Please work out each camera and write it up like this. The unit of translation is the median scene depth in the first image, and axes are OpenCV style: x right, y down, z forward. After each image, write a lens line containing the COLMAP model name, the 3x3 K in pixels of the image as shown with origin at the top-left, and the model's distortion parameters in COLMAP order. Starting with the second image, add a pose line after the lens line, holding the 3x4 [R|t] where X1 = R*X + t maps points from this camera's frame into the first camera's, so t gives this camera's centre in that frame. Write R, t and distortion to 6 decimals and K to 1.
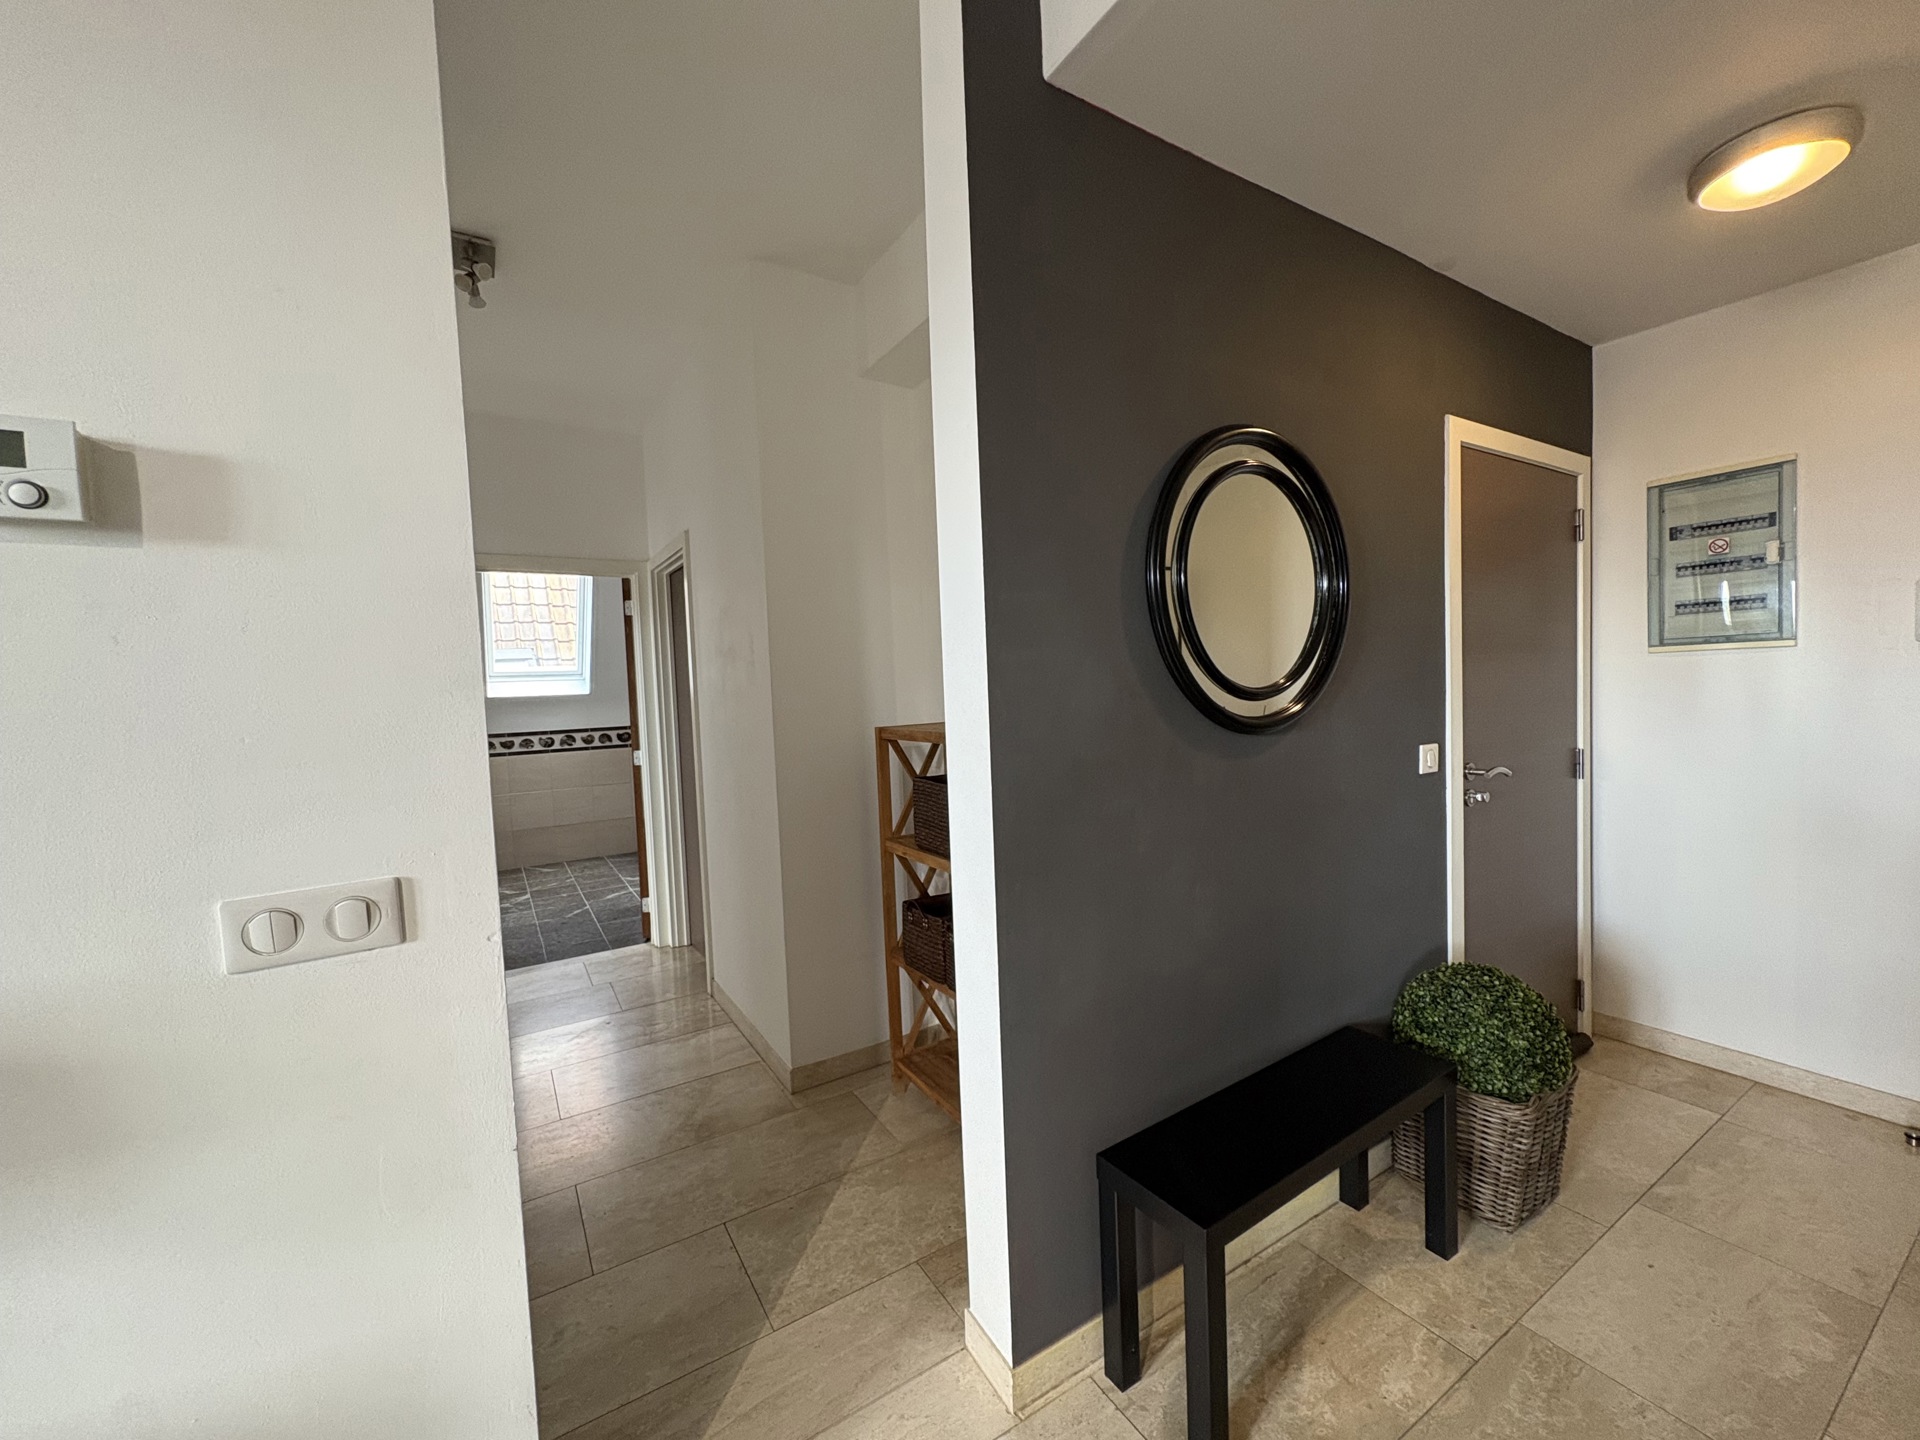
lens RADIAL K [[771.2, 0, 961.6], [0, 771.2, 717.0], [0, 0, 1]] dist [0.001719, -0.000196]
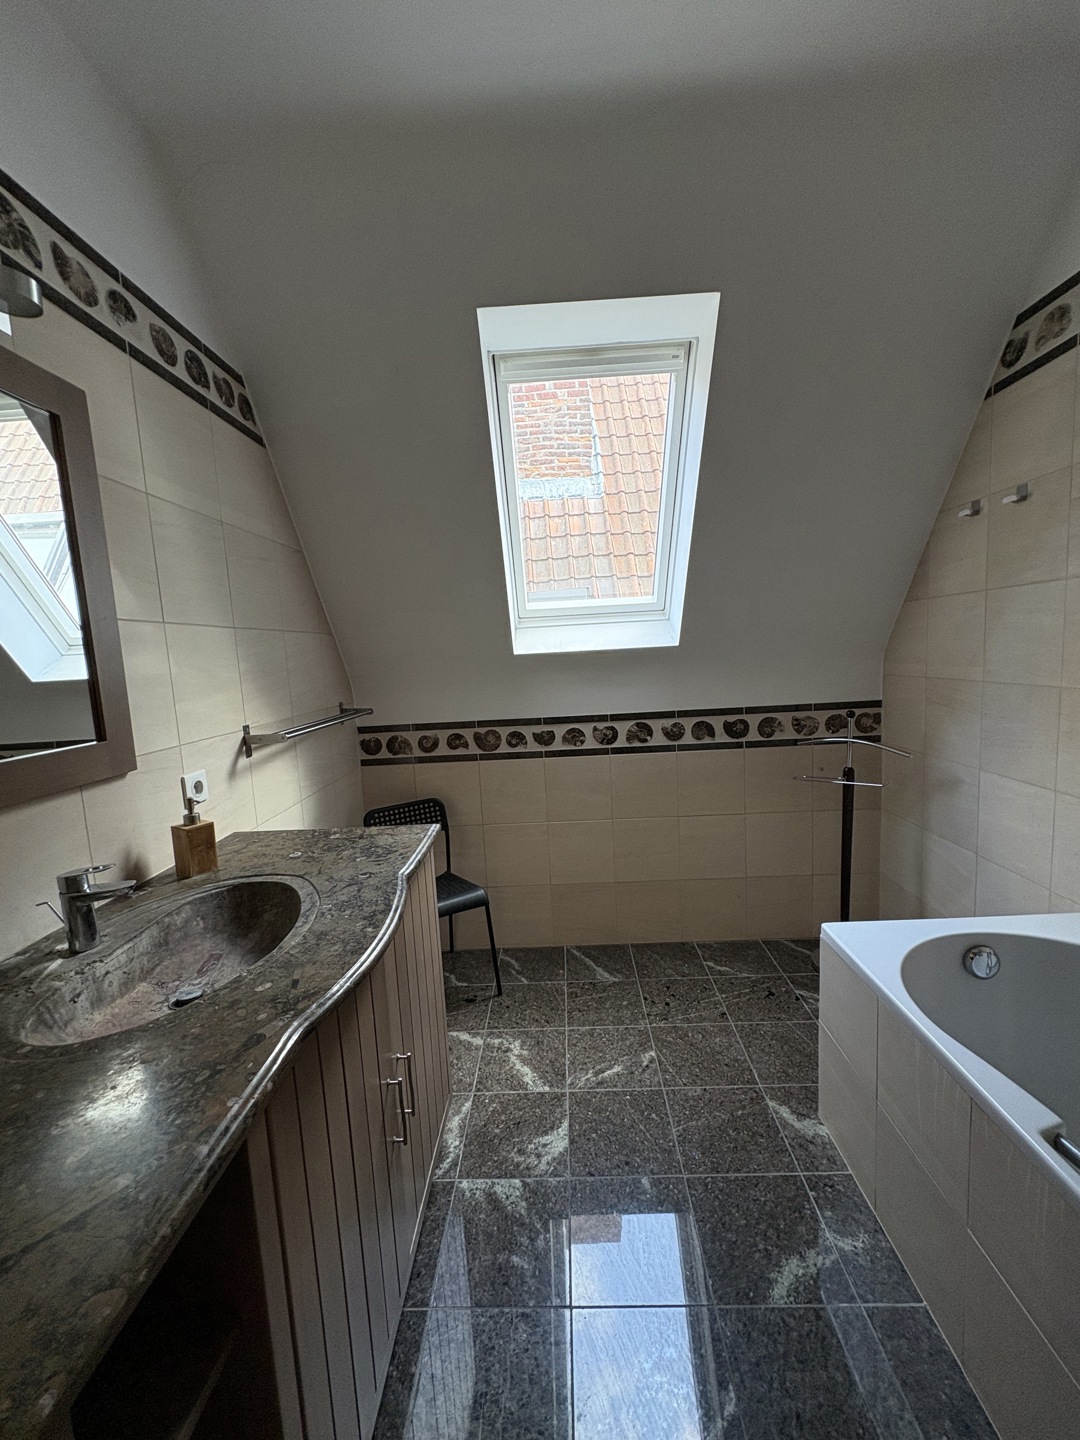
lens RADIAL K [[578.4, 0, 540.3], [0, 578.4, 722.0], [0, 0, 1]] dist [0.001719, -0.000196]
pose [[0.829847, 0.059504, -0.554809, -0.350031], [-0.001960, 0.994603, 0.103740, -0.019942], [0.557987, -0.085001, 0.825485, 0.638060]]
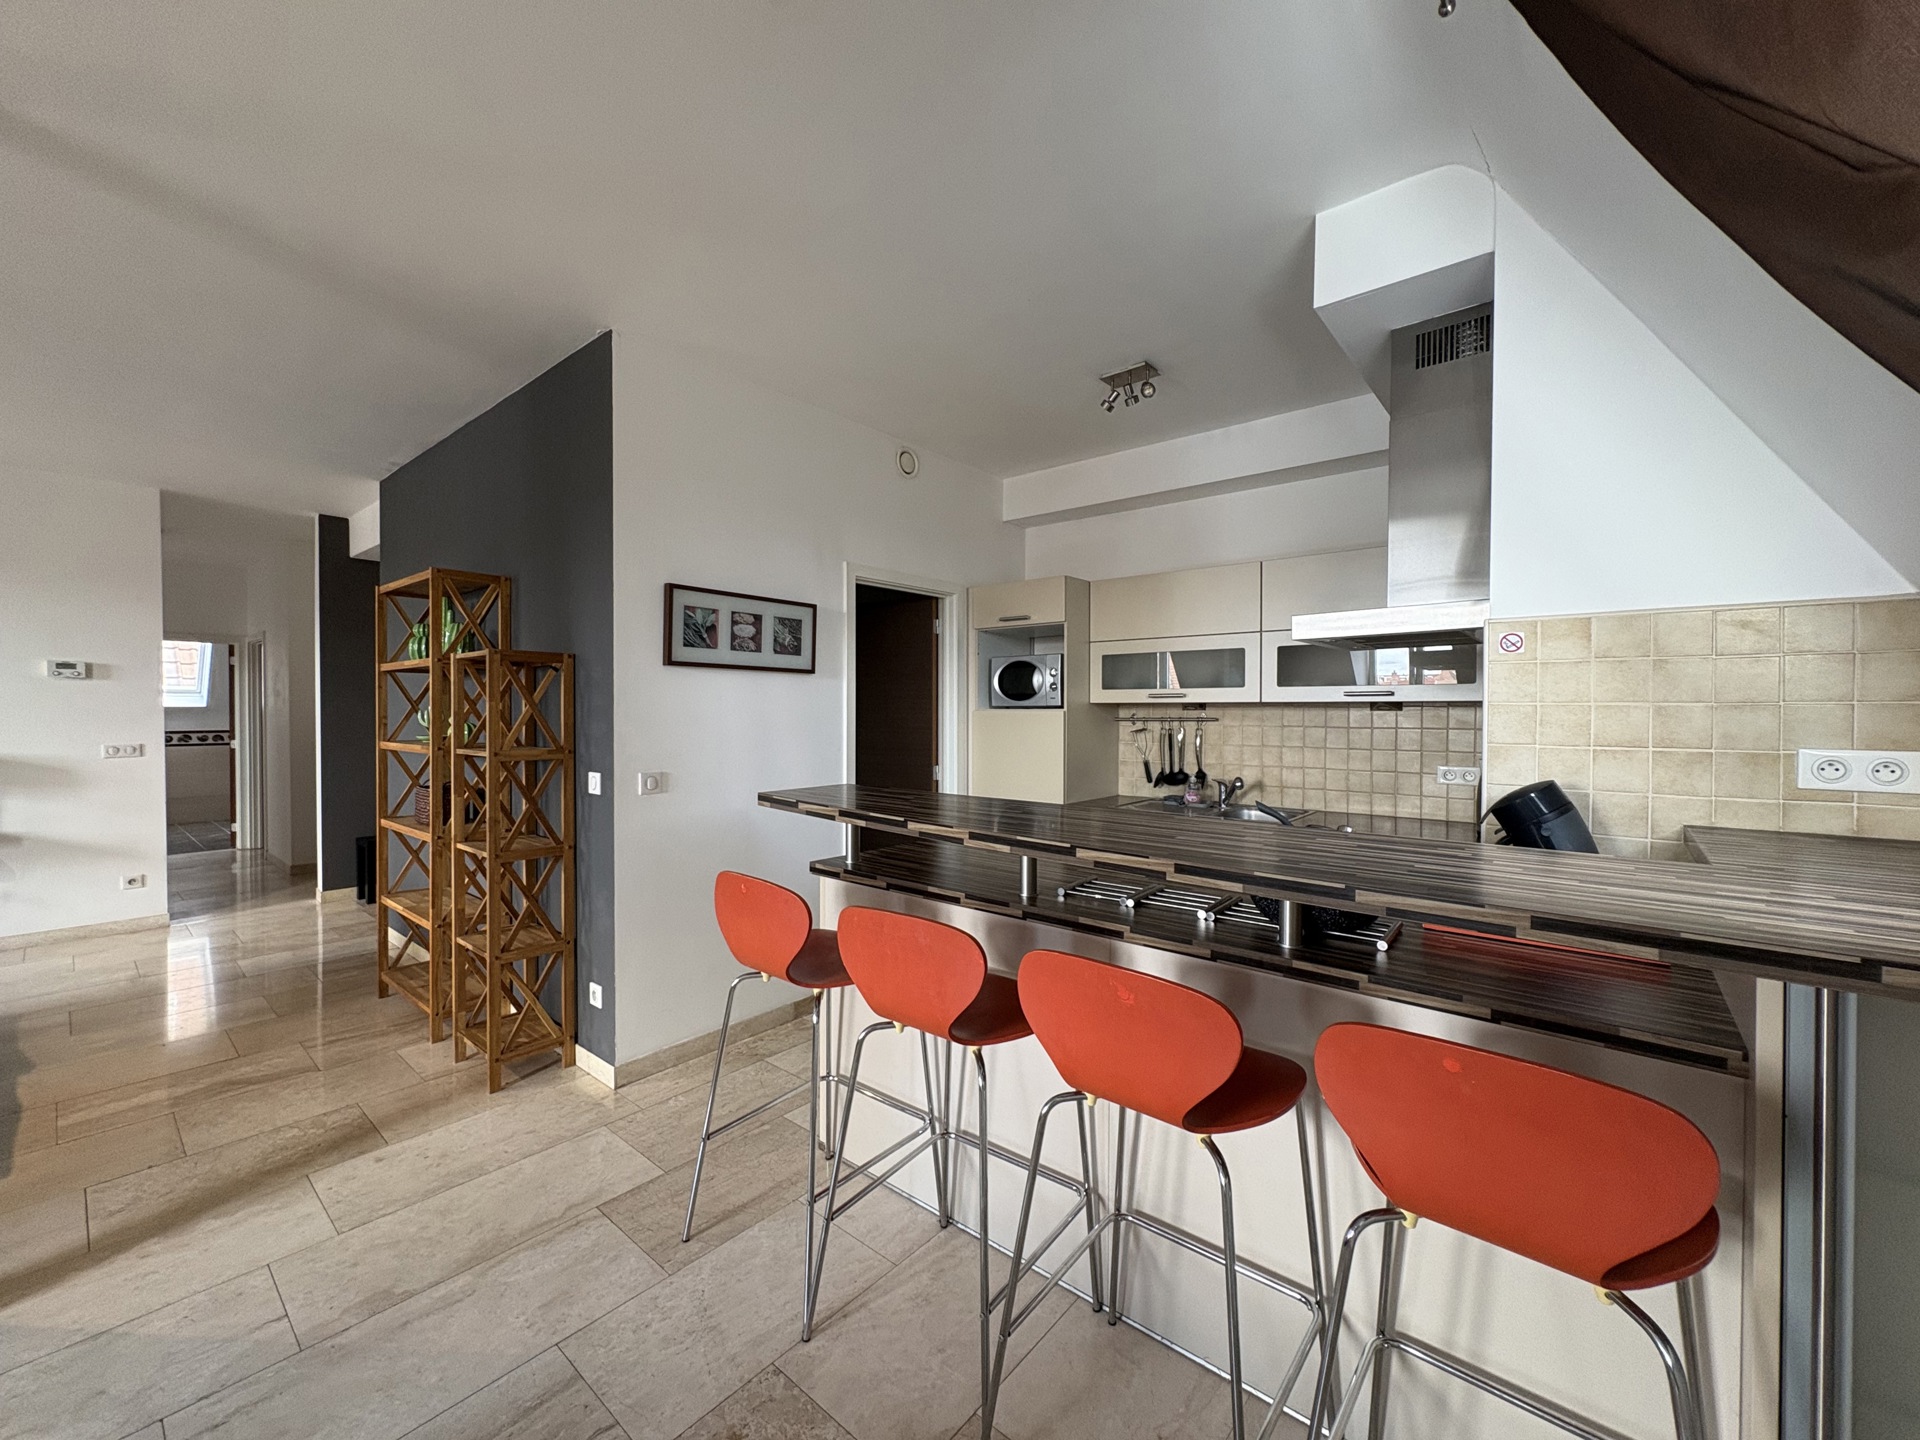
lens RADIAL K [[771.2, 0, 956.1], [0, 771.2, 719.2], [0, 0, 1]] dist [0.001719, -0.000196]
pose [[0.951429, 0.038310, 0.305477, 0.416999], [-0.026622, 0.998749, -0.042339, 0.017457], [-0.306716, 0.032150, 0.951258, -0.812780]]
